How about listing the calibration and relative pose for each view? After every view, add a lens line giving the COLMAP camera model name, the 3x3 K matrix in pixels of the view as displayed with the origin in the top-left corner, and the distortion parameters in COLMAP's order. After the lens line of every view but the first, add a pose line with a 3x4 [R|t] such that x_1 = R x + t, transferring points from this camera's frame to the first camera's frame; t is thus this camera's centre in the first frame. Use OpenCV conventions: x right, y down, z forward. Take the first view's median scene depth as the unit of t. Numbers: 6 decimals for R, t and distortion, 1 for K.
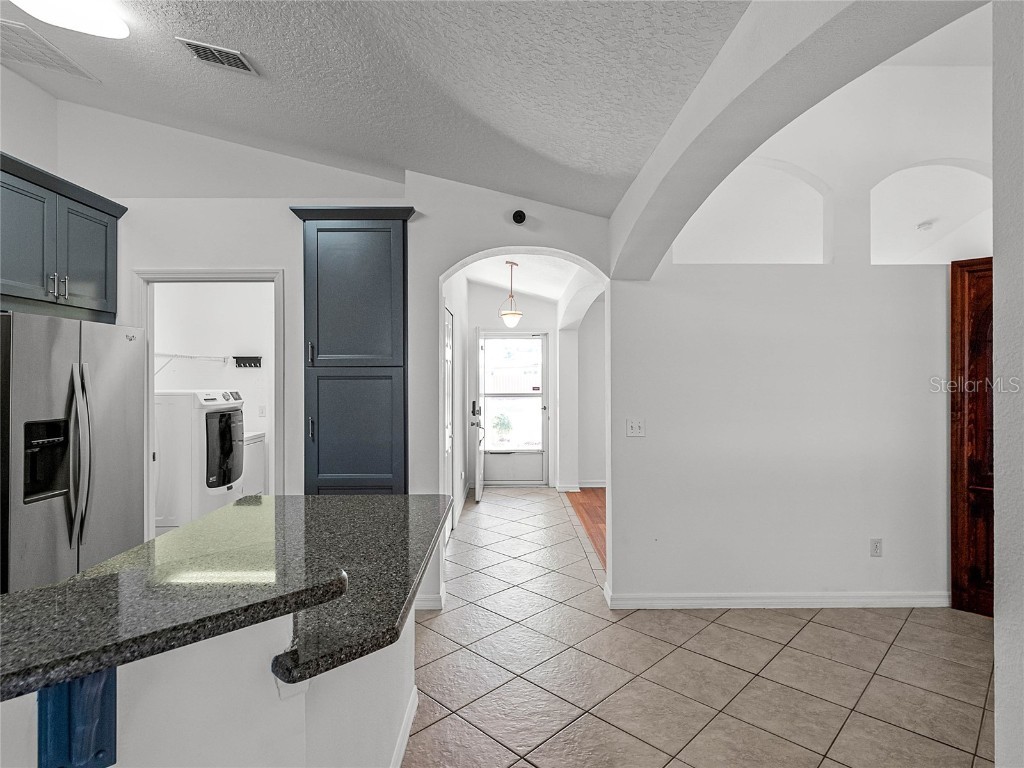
lens RADIAL K [[550.1, 0, 504.5], [0, 550.1, 379.6], [0, 0, 1]] dist [-0.001745, -0.001238]
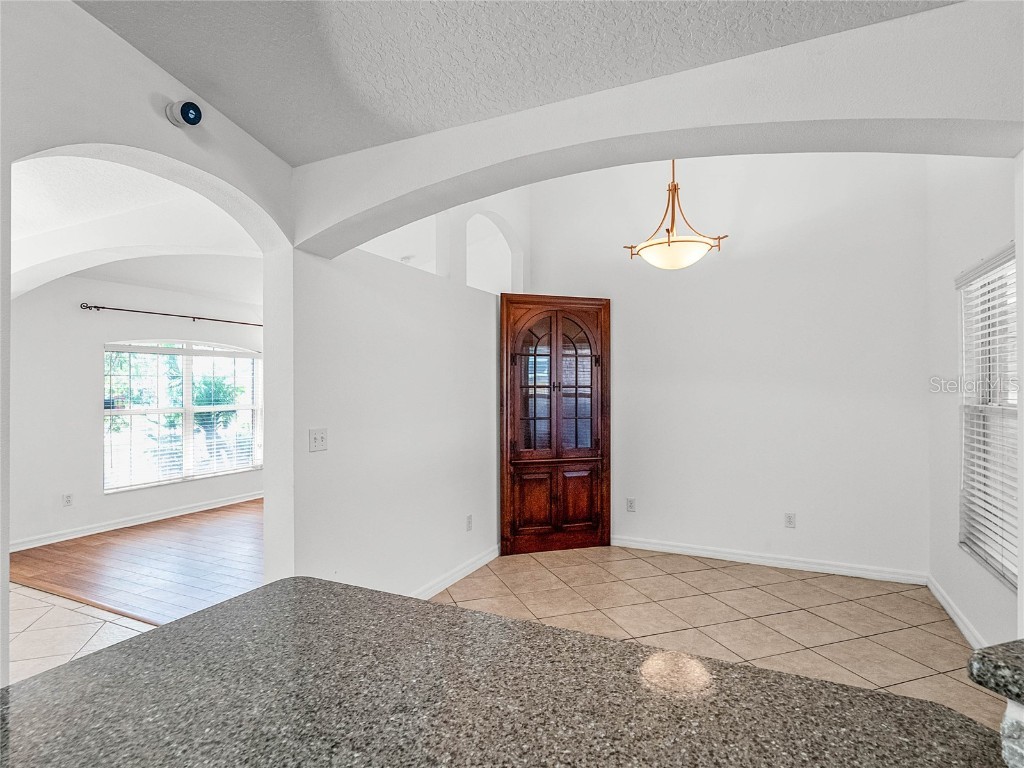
lens RADIAL K [[547.1, 0, 512.0], [0, 547.1, 384.0], [0, 0, 1]] dist [0.008186, -0.014053]
pose [[0.438332, 0.007272, 0.898784, -0.353652], [0.004370, 0.999938, -0.010222, 0.016605], [-0.898803, 0.008408, 0.438273, 0.393289]]
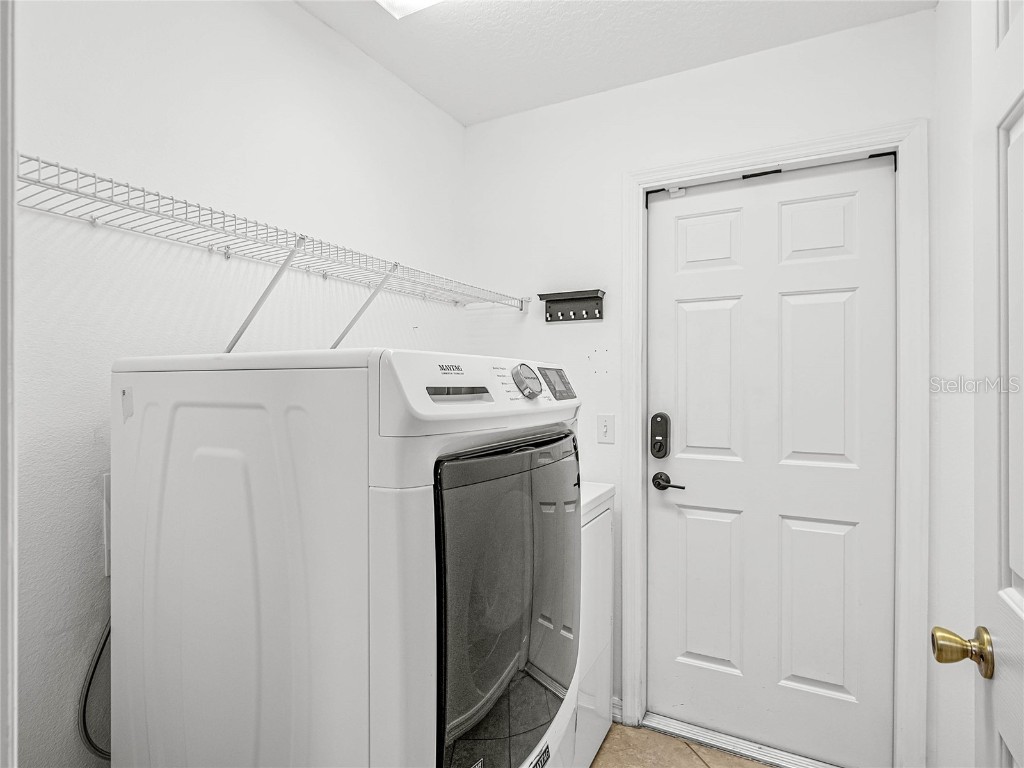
lens RADIAL K [[543.1, 0, 512.0], [0, 543.1, 395.4], [0, 0, 1]] dist [0.012405, -0.012775]
pose [[0.883760, 0.010839, -0.467815, -0.494935], [-0.003177, 0.999848, 0.017164, 0.039874], [0.467929, -0.013682, 0.883660, 0.972517]]
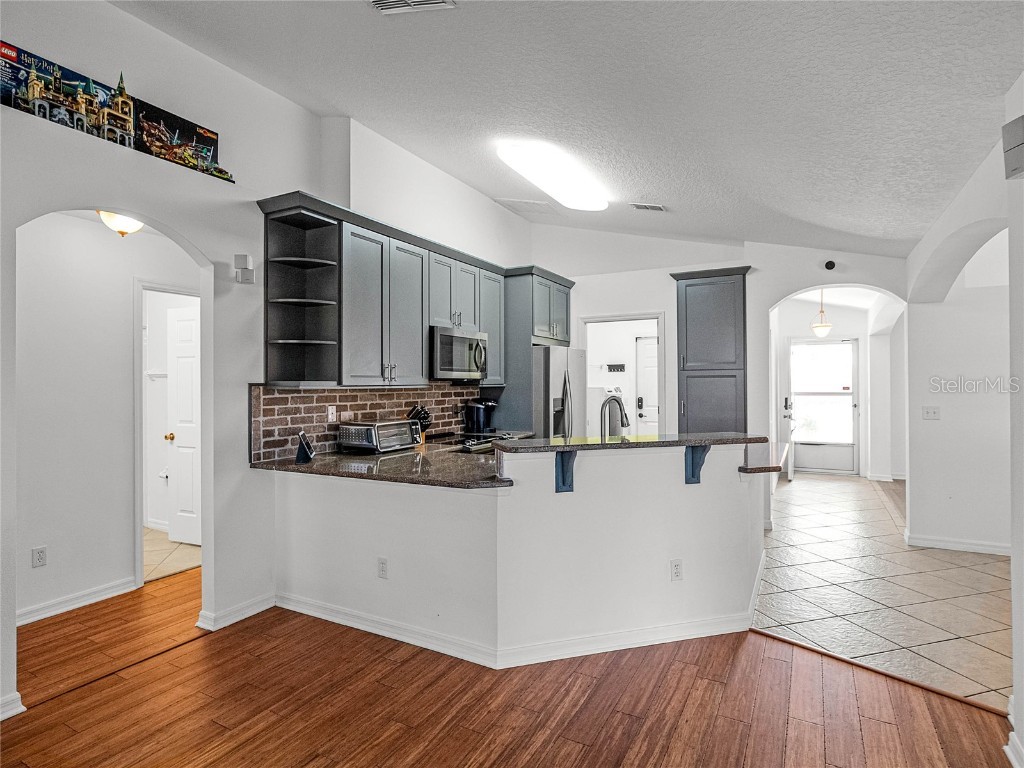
lens RADIAL K [[547.1, 0, 512.0], [0, 547.1, 384.0], [0, 0, 1]] dist [0.008186, -0.014053]
pose [[0.880192, -0.001351, -0.474616, -0.026411], [0.000806, 0.999999, -0.001351, 0.018652], [0.474617, 0.000807, 0.880192, -0.652179]]
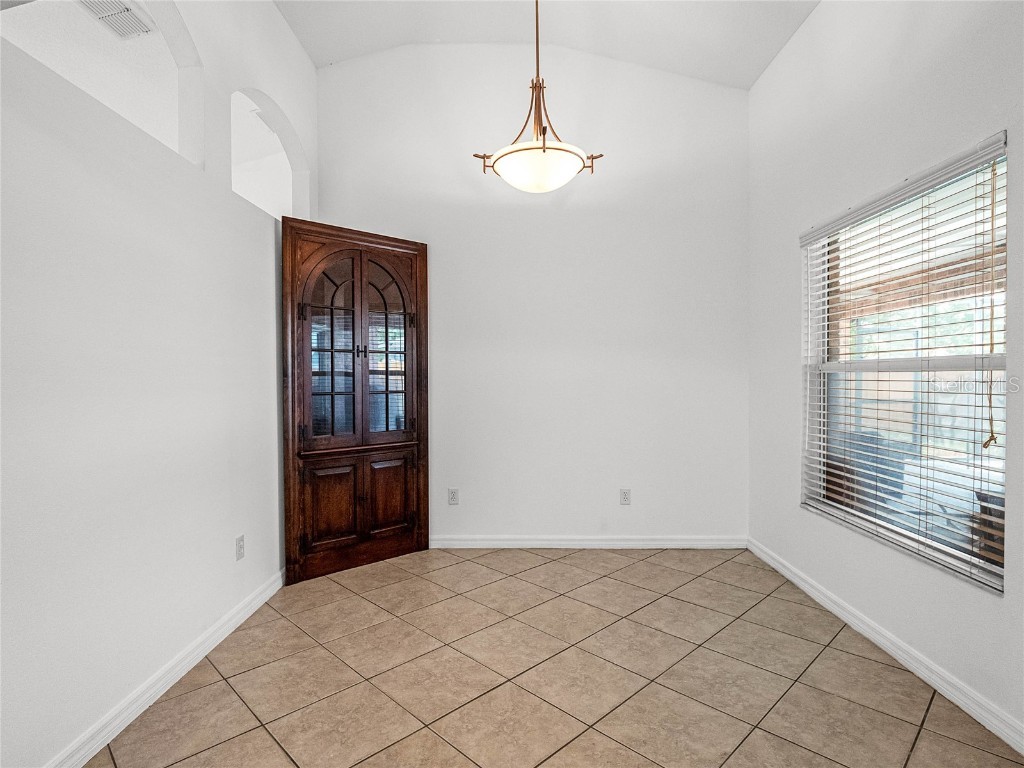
lens RADIAL K [[547.1, 0, 512.0], [0, 547.1, 384.0], [0, 0, 1]] dist [0.008186, -0.014053]
pose [[0.015519, -0.013118, 0.999794, -0.114189], [0.010841, 0.999857, 0.012950, 0.060533], [-0.999821, 0.010638, 0.015659, 0.588420]]
